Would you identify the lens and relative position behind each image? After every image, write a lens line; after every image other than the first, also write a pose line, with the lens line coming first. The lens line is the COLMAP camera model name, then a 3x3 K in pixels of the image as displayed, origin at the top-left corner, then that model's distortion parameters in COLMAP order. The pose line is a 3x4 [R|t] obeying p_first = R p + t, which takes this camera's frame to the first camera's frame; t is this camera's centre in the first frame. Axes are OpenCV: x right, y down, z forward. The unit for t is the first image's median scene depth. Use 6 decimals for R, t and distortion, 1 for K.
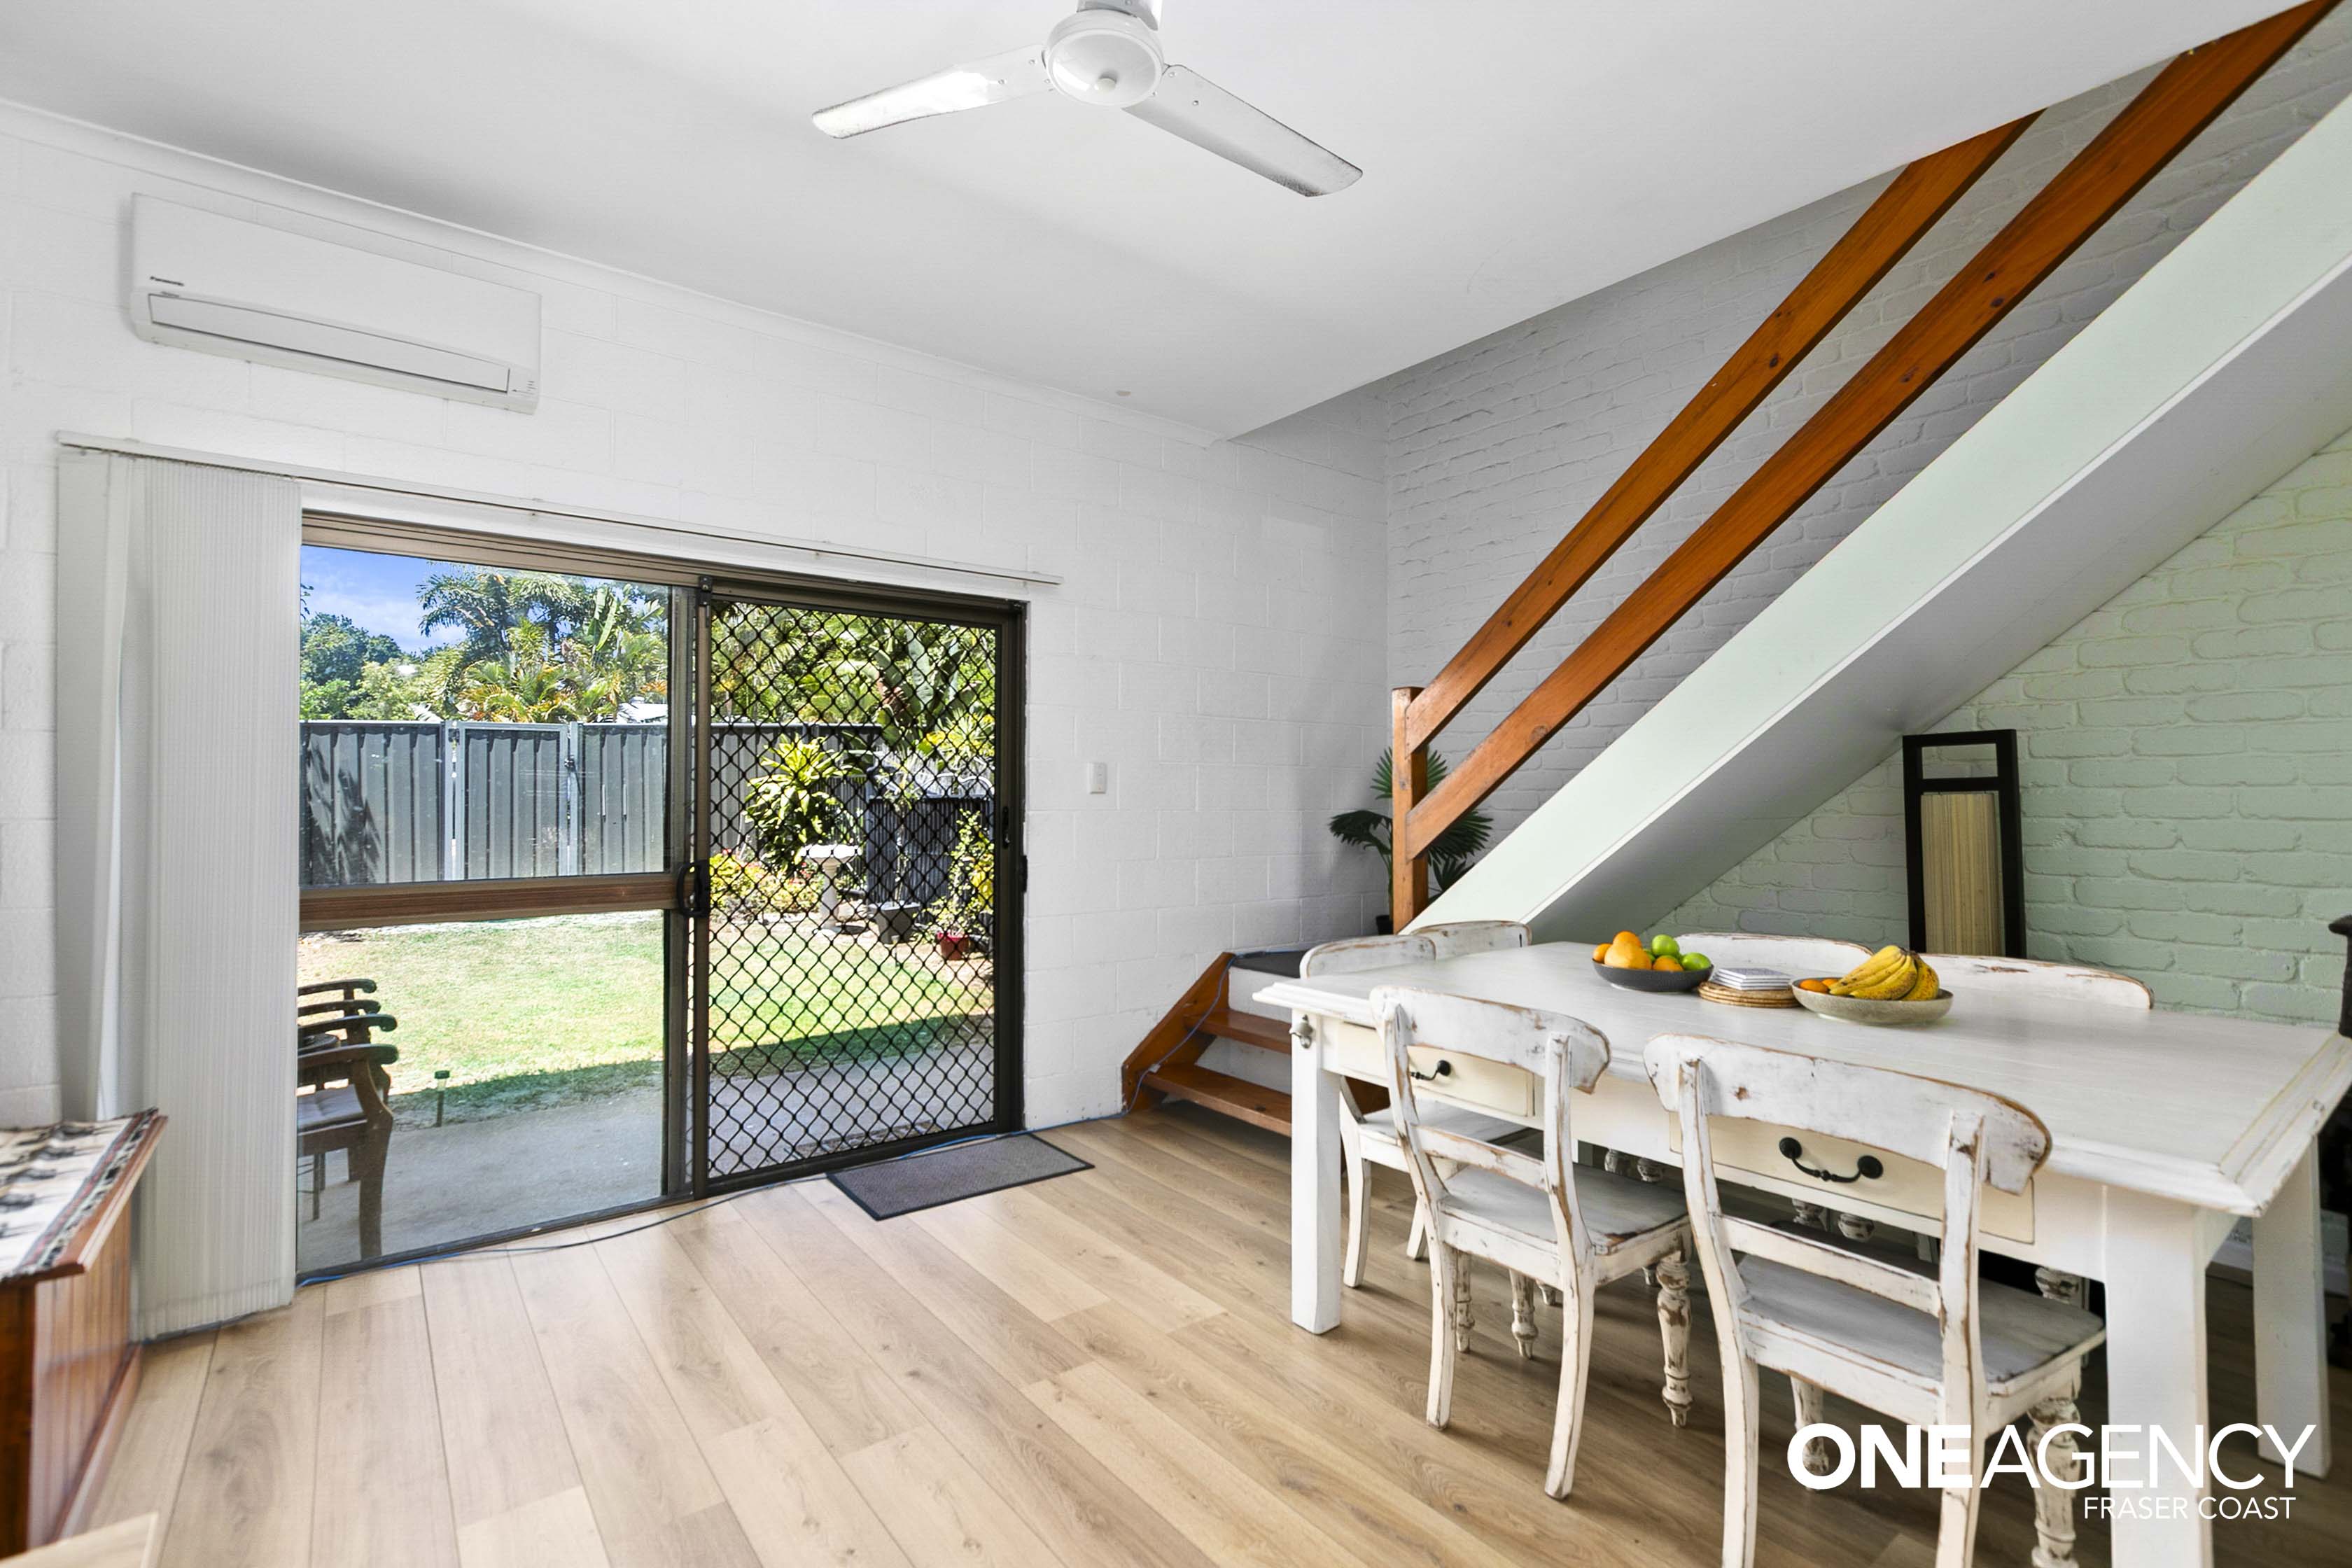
lens RADIAL K [[1063.6, 0, 1178.0], [0, 1063.6, 772.6], [0, 0, 1]] dist [0.006560, 0.000237]
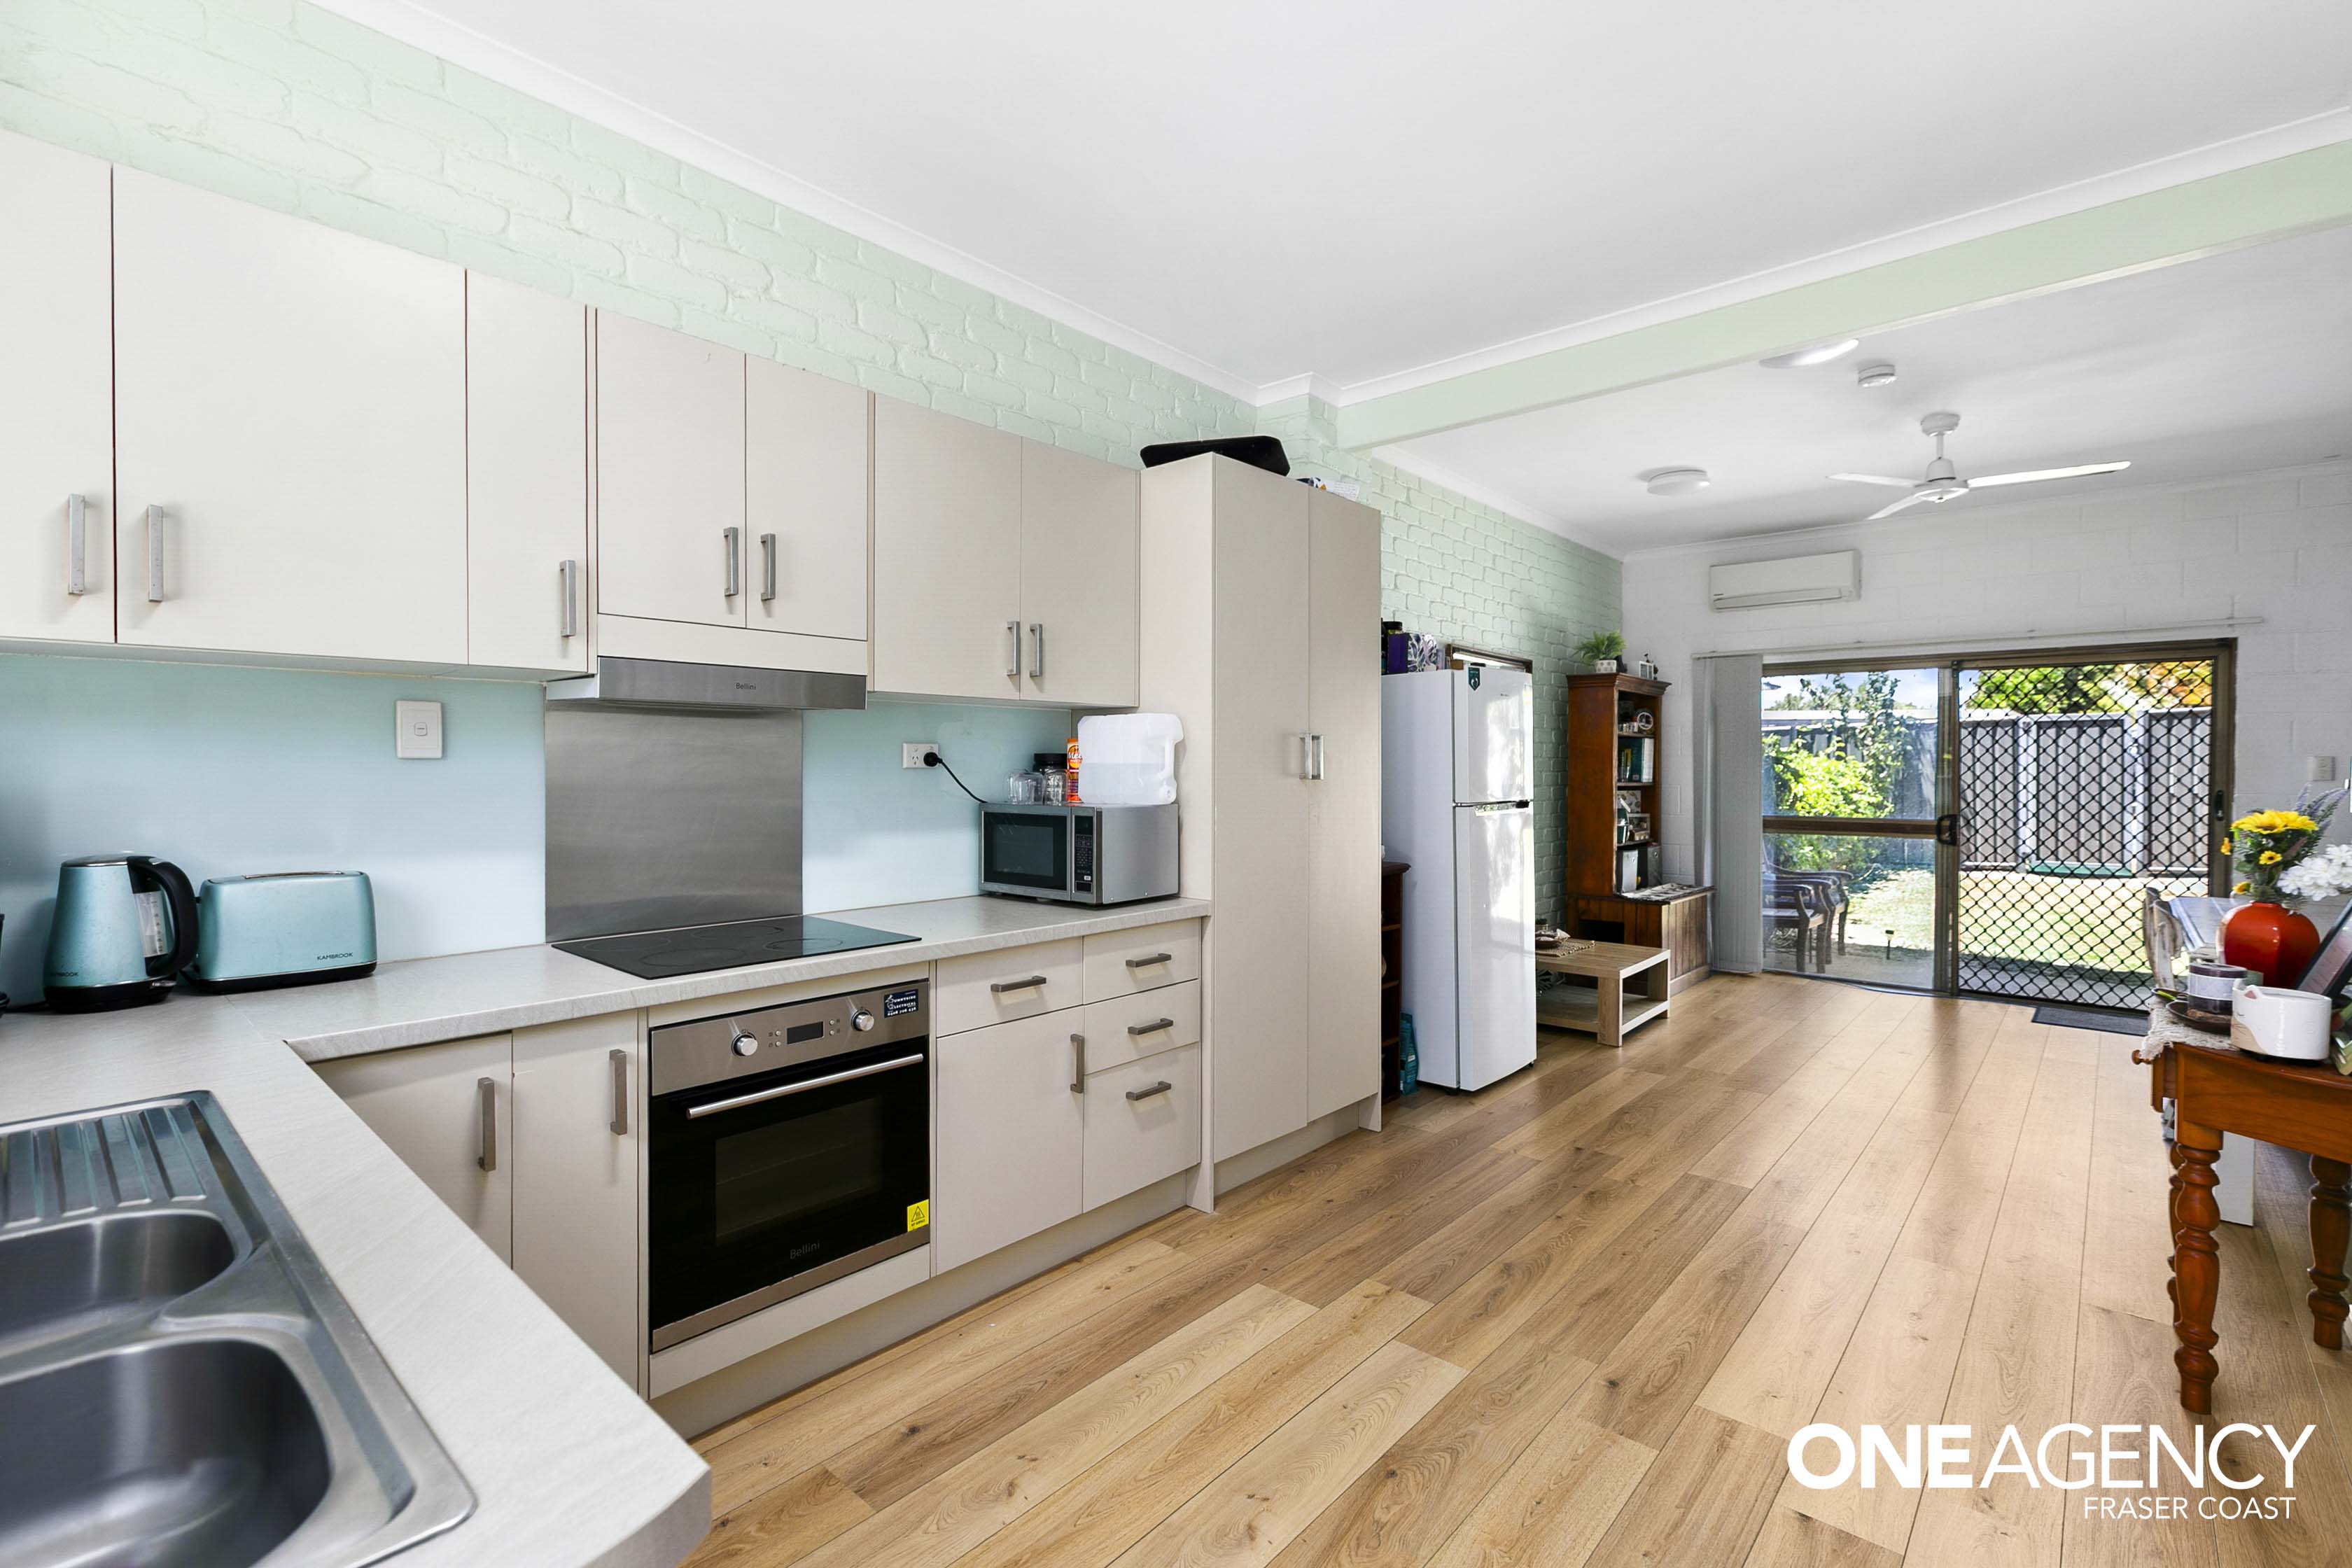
lens RADIAL K [[1063.6, 0, 1171.1], [0, 1063.6, 783.9], [0, 0, 1]] dist [0.006560, 0.000237]
pose [[0.181271, 0.014128, -0.983332, 0.936831], [0.019784, 0.999642, 0.018009, -0.026671], [0.983234, -0.022718, 0.180926, -0.560790]]
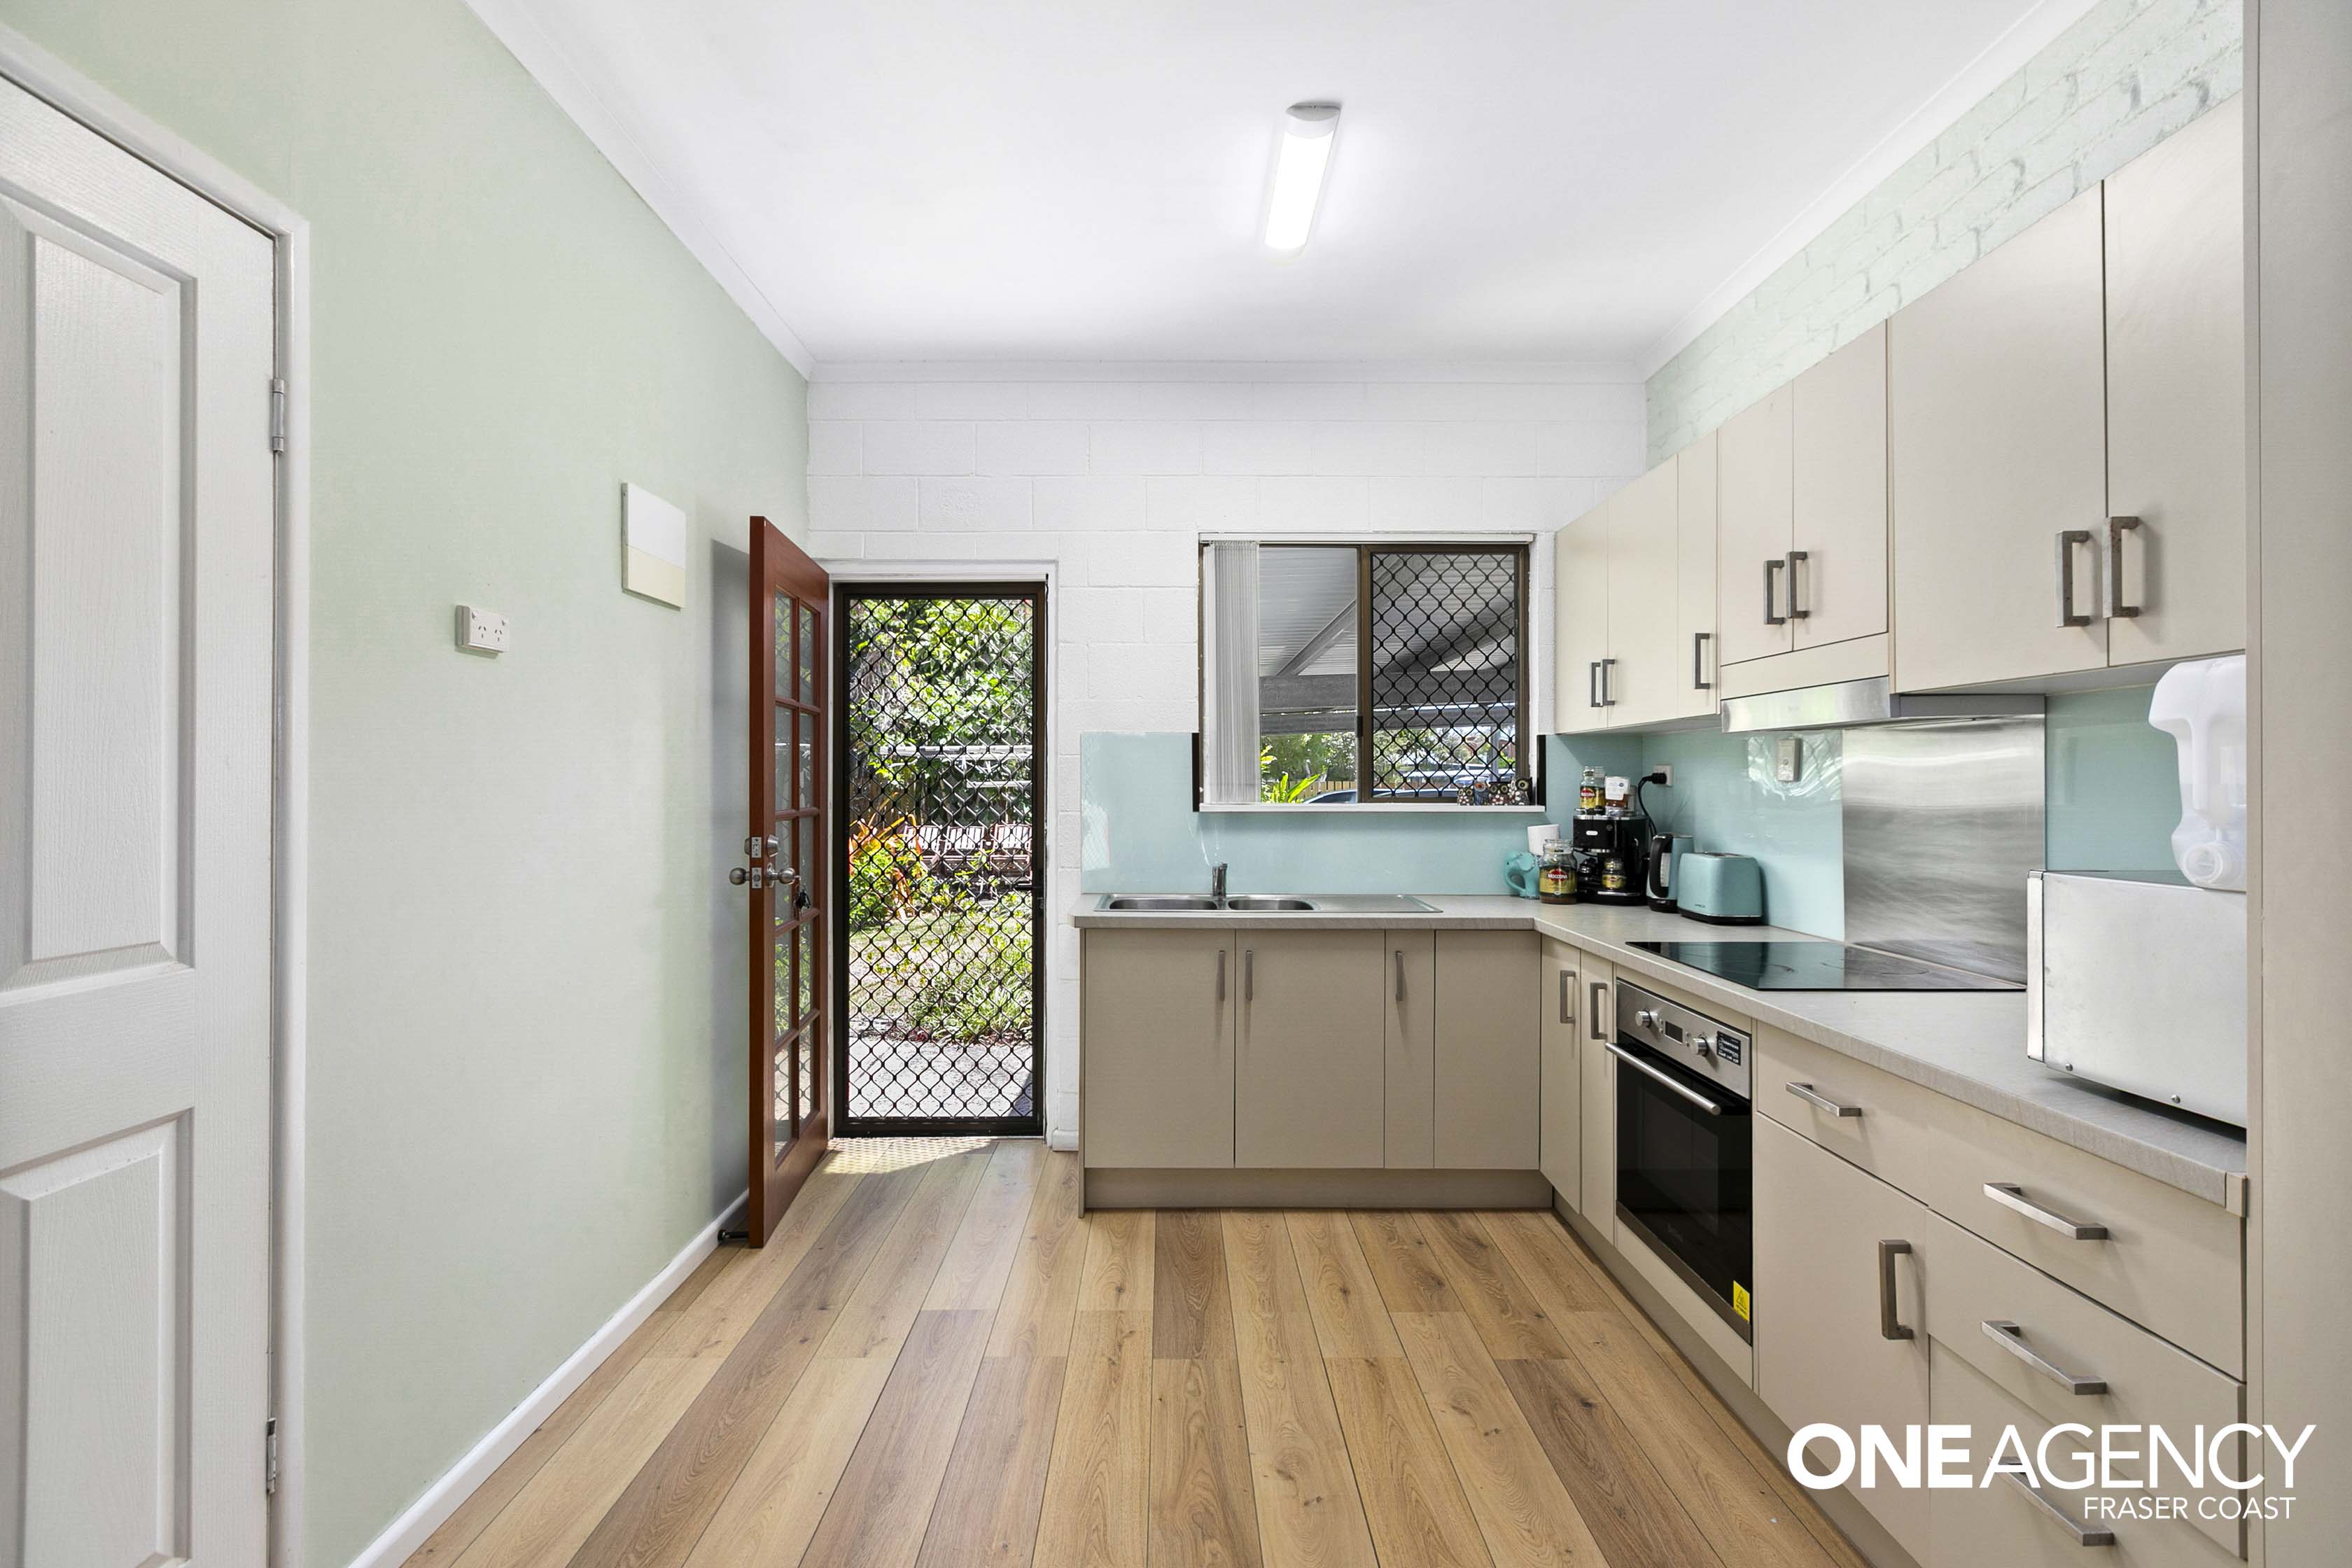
lens RADIAL K [[1063.6, 0, 1169.0], [0, 1063.6, 770.1], [0, 0, 1]] dist [0.006560, 0.000237]
pose [[-0.788932, -0.000591, 0.614480, -3.233914], [-0.018973, 0.999546, -0.023398, 0.019840], [-0.614187, -0.030118, -0.788585, 2.702155]]
